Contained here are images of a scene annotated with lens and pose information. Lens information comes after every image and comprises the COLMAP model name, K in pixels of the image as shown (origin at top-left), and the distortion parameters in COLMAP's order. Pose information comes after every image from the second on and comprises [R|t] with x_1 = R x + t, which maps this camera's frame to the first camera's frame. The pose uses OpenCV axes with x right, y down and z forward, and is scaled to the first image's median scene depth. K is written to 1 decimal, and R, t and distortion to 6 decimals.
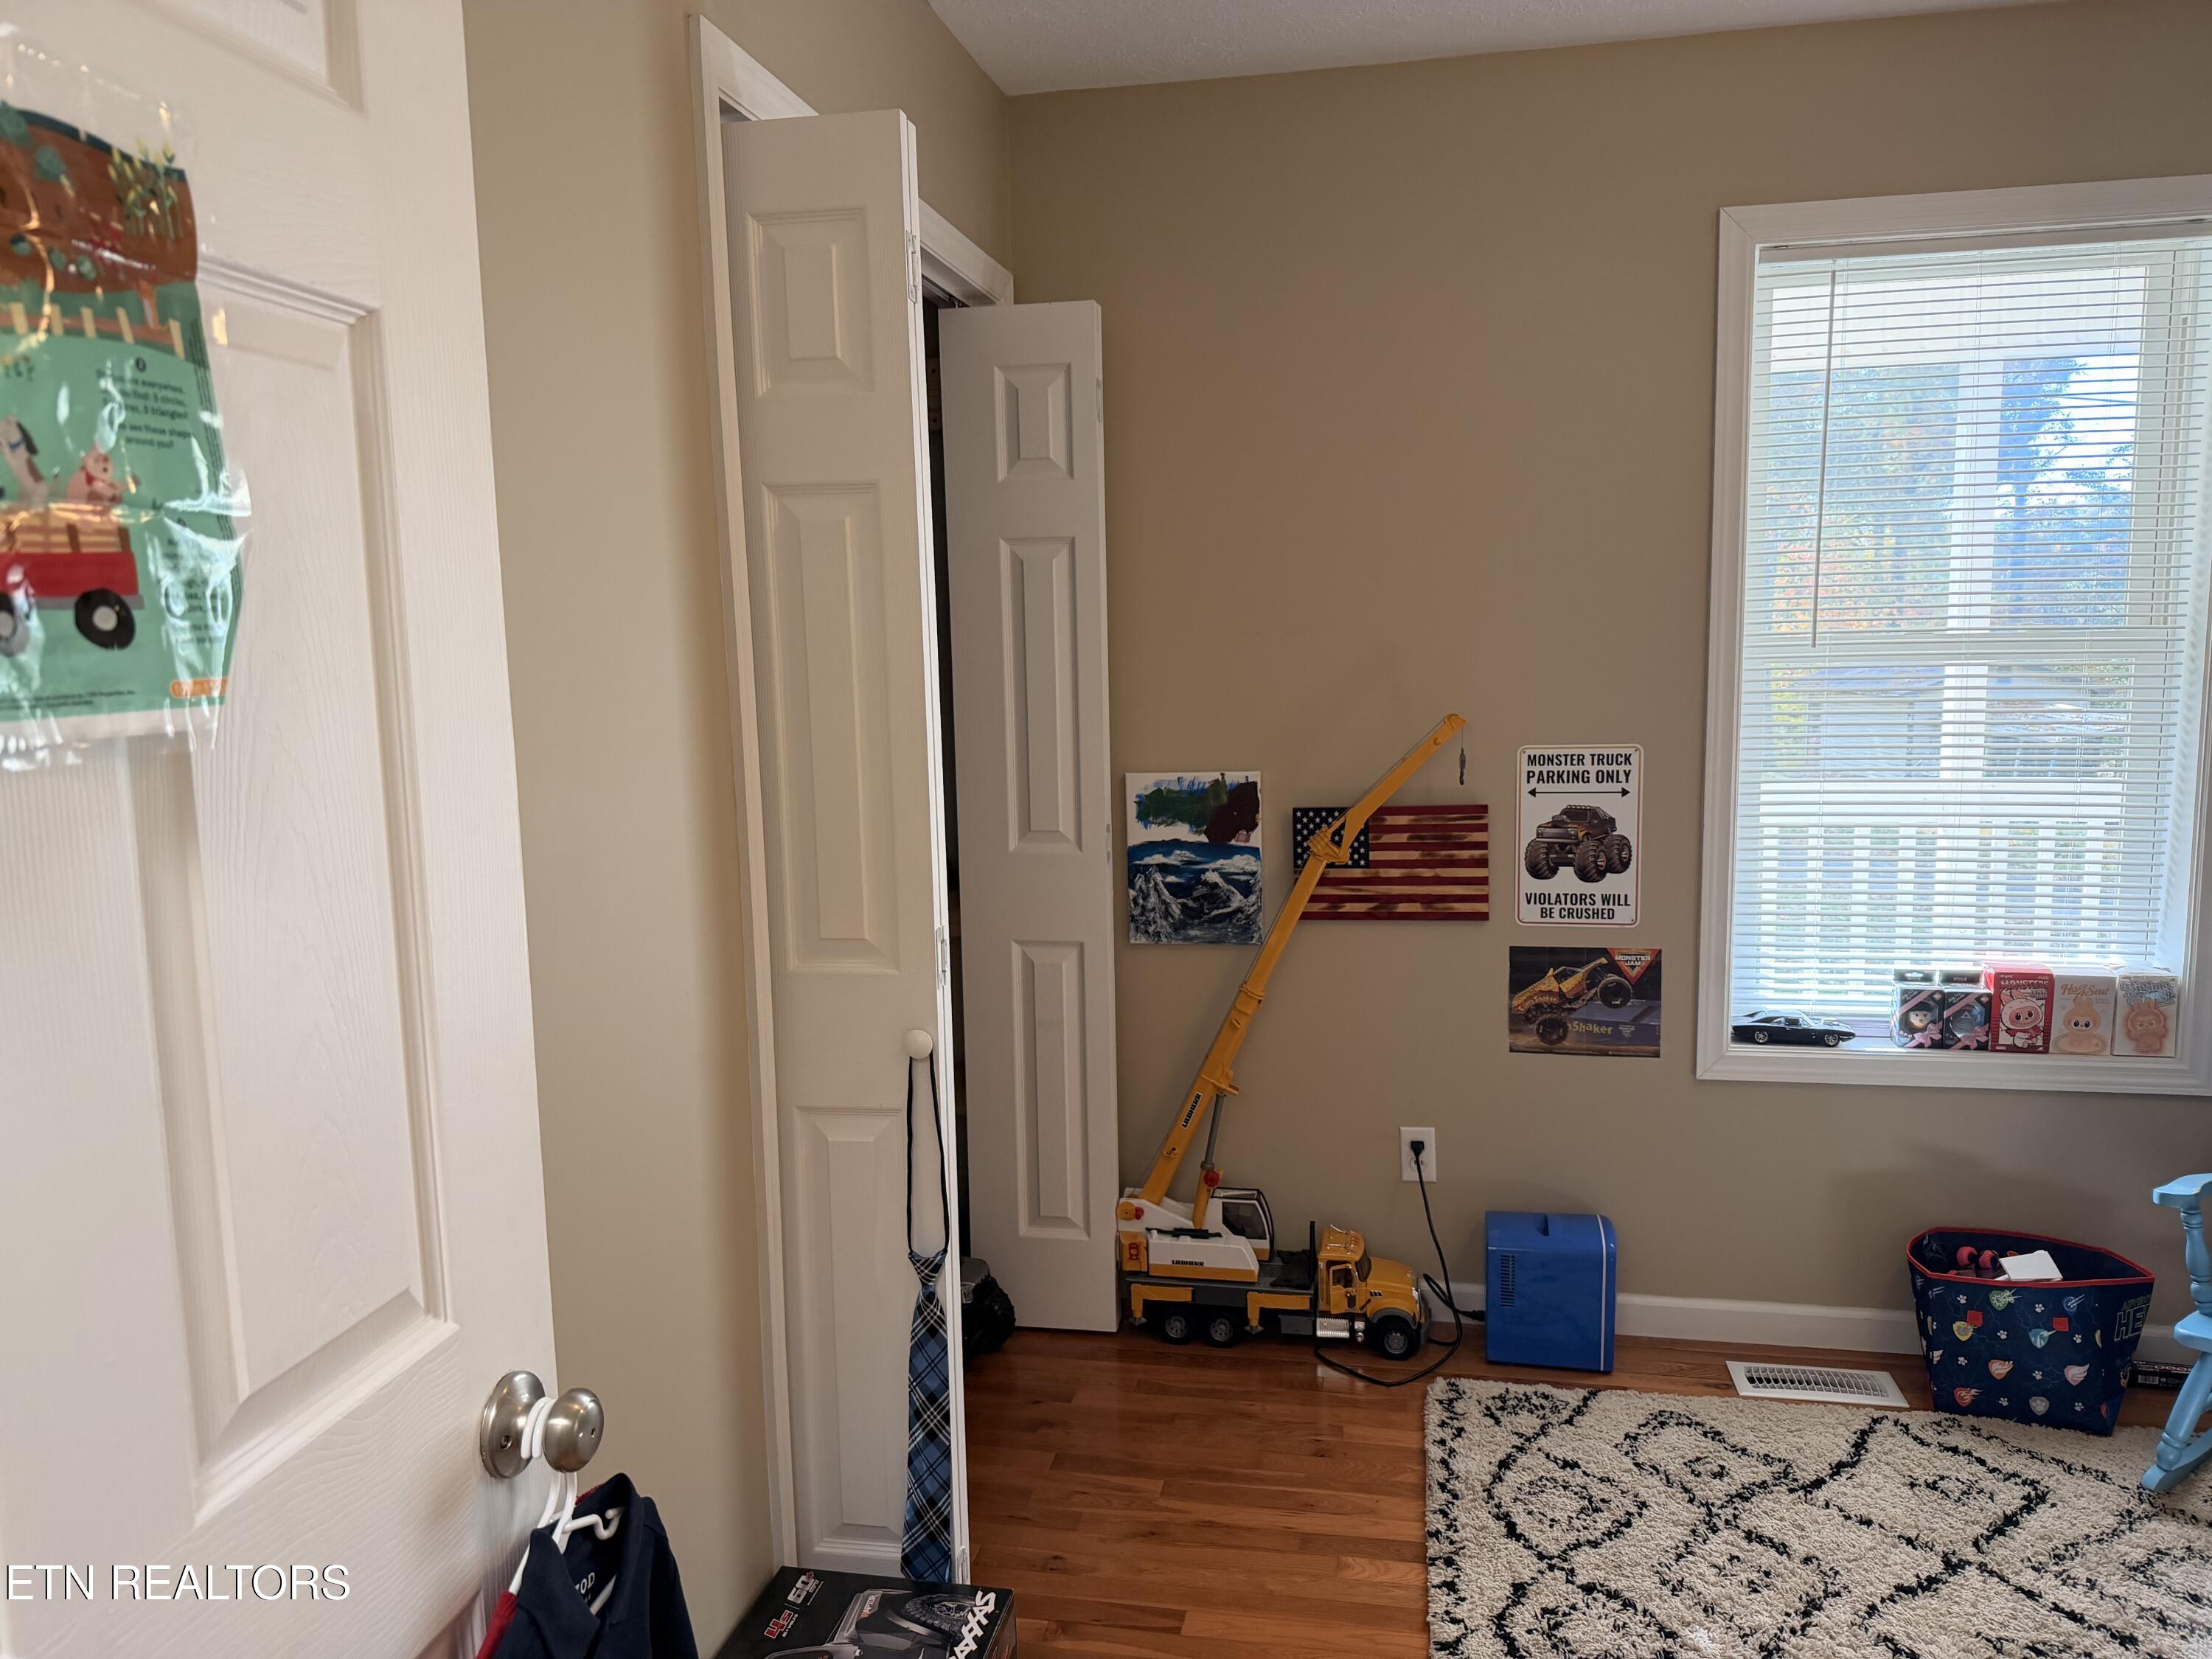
lens RADIAL K [[1561.7, 0, 1105.0], [0, 1561.7, 835.5], [0, 0, 1]] dist [-0.005170, -0.004074]
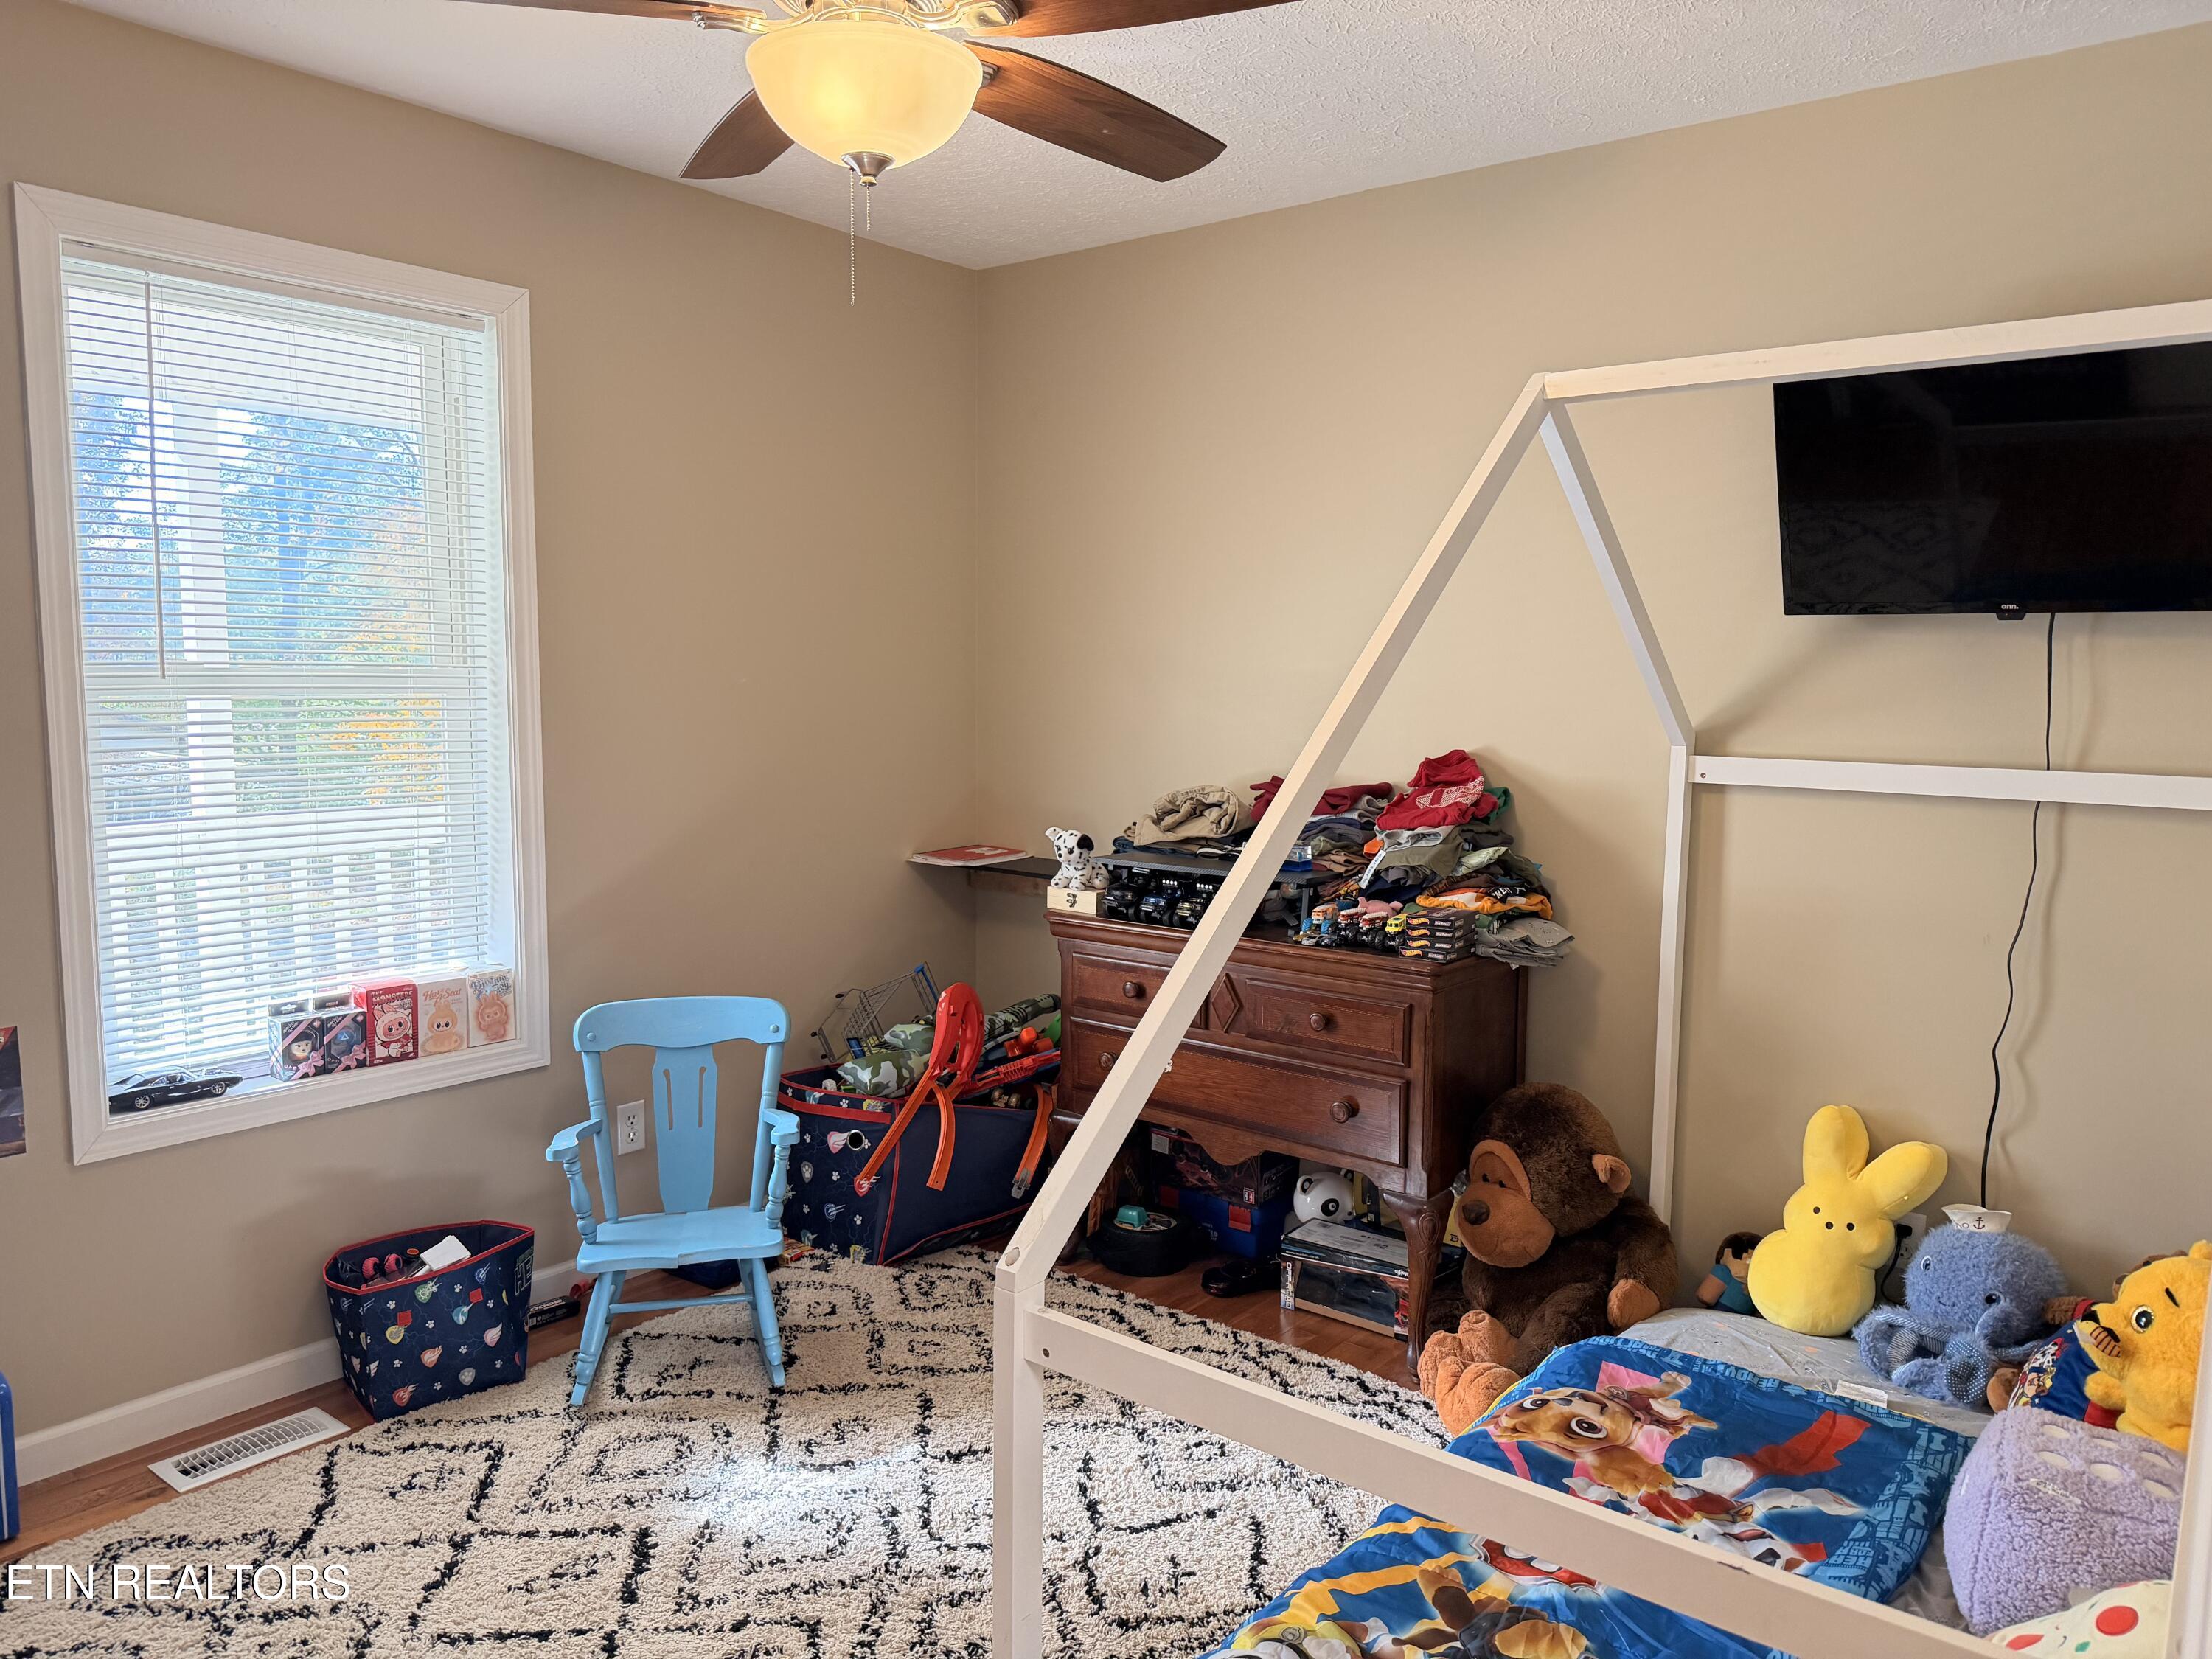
lens RADIAL K [[1571.8, 0, 1106.0], [0, 1571.8, 826.2], [0, 0, 1]] dist [0.005537, -0.008553]
pose [[0.457587, -0.065289, 0.886765, -0.145642], [0.093669, 0.995291, 0.024944, -0.002624], [-0.884218, 0.071649, 0.461547, 0.069005]]
